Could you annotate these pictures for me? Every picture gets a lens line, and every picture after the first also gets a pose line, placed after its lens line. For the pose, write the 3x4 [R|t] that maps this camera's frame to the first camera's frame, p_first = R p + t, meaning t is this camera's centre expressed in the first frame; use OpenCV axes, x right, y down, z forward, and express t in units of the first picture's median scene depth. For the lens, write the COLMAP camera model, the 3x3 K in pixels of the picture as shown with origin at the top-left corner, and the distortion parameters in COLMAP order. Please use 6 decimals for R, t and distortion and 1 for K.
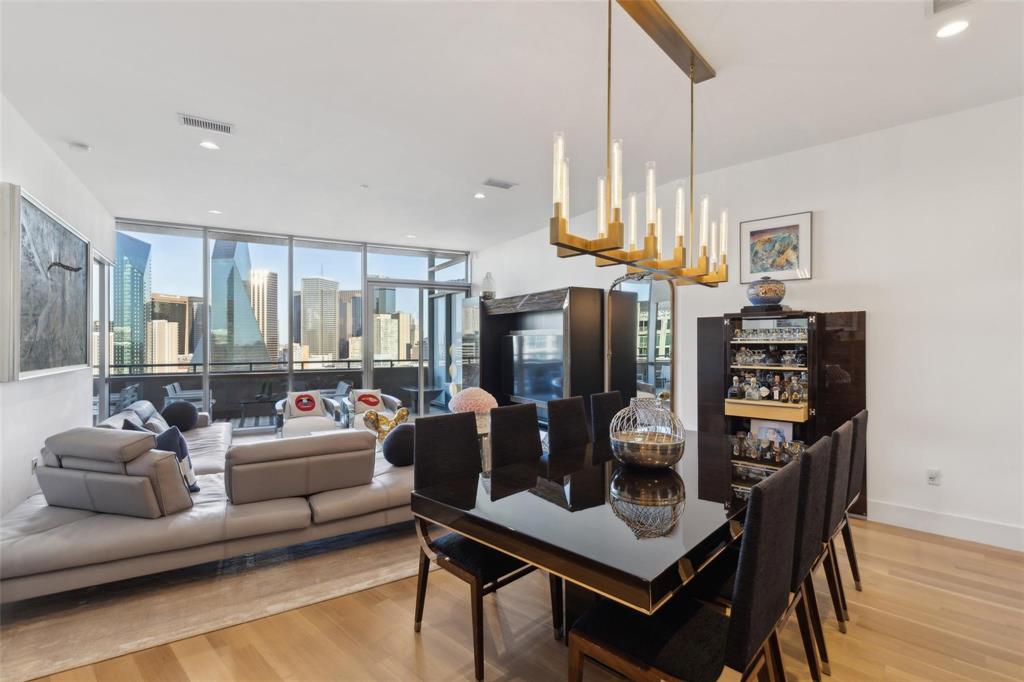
lens RADIAL K [[465.6, 0, 516.0], [0, 465.6, 340.8], [0, 0, 1]] dist [0.014398, -0.000050]
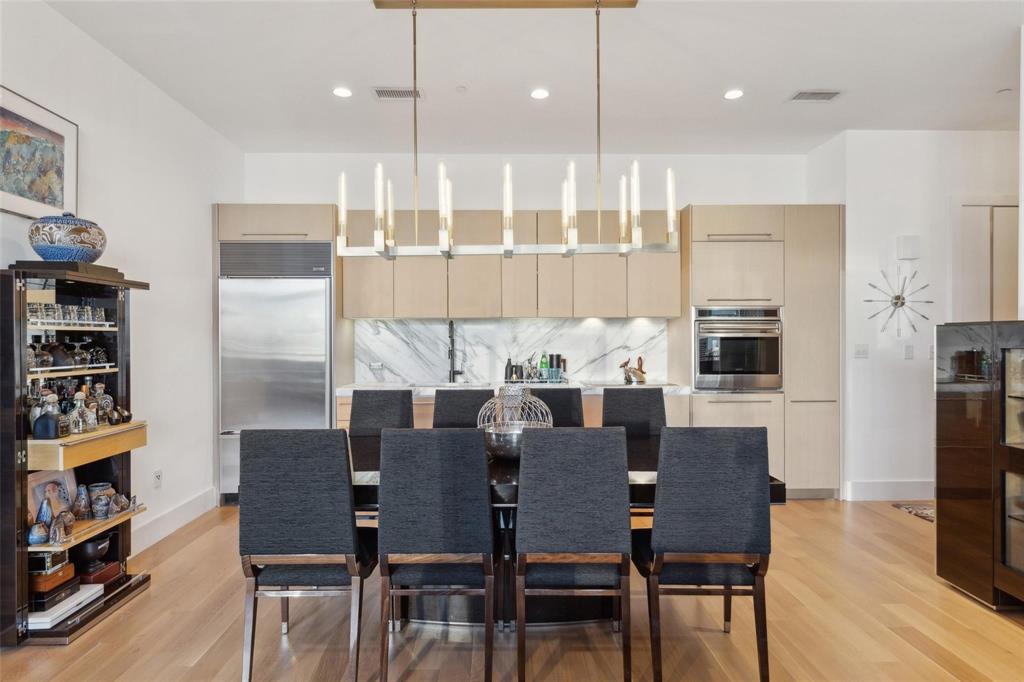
lens RADIAL K [[560.4, 0, 505.7], [0, 560.4, 345.2], [0, 0, 1]] dist [0.000969, -0.000711]
pose [[-0.687971, -0.004330, 0.725725, -0.240852], [0.003777, 0.999947, 0.009547, 0.014009], [-0.725728, 0.009309, -0.687919, 0.810102]]
